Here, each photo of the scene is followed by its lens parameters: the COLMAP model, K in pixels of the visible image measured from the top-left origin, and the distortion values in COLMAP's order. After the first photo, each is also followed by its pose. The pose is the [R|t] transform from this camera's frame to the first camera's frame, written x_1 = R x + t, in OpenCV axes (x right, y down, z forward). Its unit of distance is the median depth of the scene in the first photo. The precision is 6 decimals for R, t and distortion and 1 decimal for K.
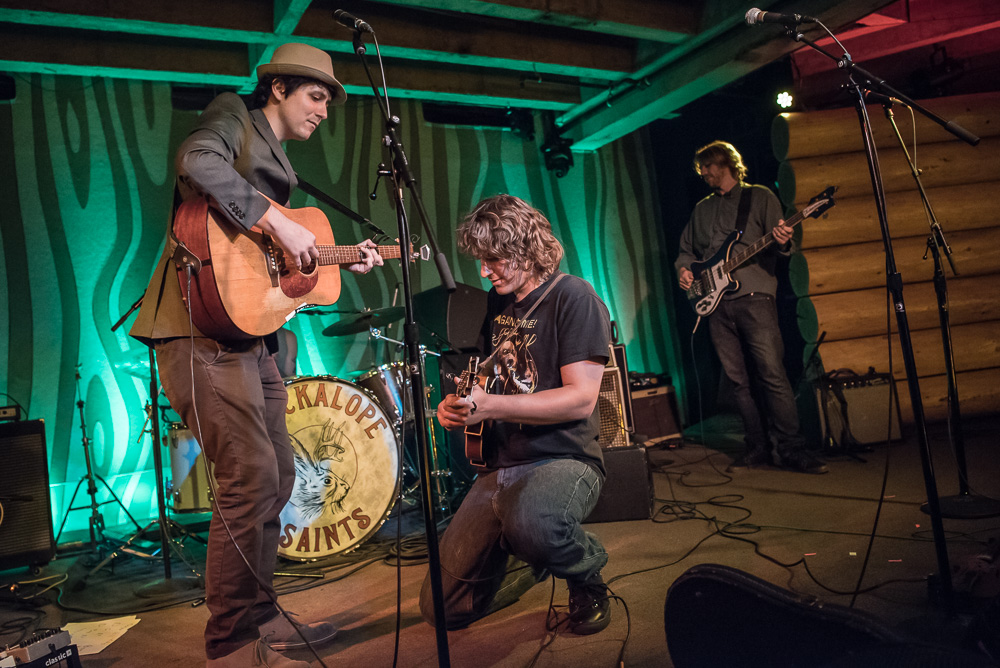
lens RADIAL K [[750.1, 0, 483.7], [0, 750.1, 307.3], [0, 0, 1]] dist [-0.065864, 0.007435]
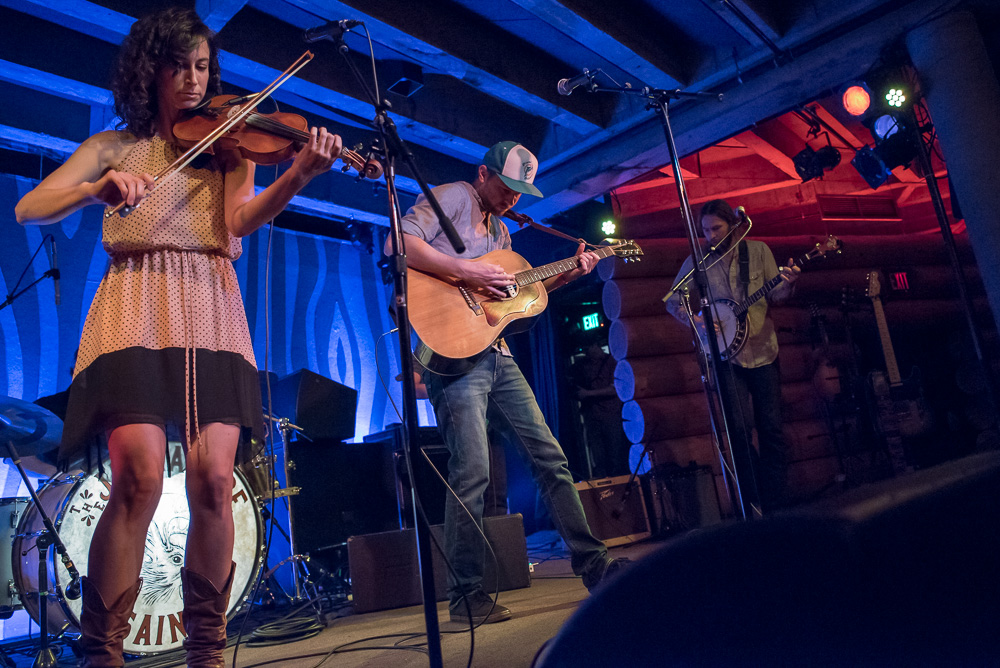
lens RADIAL K [[750.1, 0, 532.1], [0, 750.1, 302.8], [0, 0, 1]] dist [-0.065864, 0.007435]
pose [[0.937549, 0.069477, 0.340844, -0.095698], [0.011171, 0.973332, -0.229130, 0.102467], [-0.347674, 0.218628, 0.911770, 0.012717]]
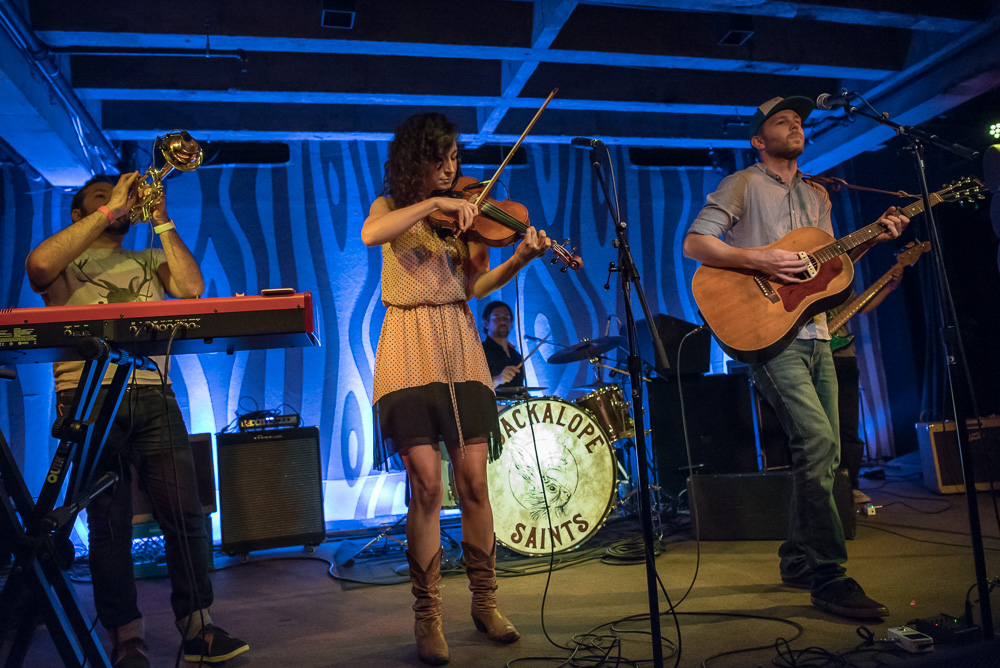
lens RADIAL K [[732.4, 0, 488.1], [0, 732.4, 319.4], [0, 0, 1]] dist [-0.070361, 0.010866]
pose [[0.968270, 0.004510, -0.249866, -0.018375], [-0.009725, 0.999760, -0.019642, -0.002850], [0.249717, 0.021449, 0.968081, -0.085543]]
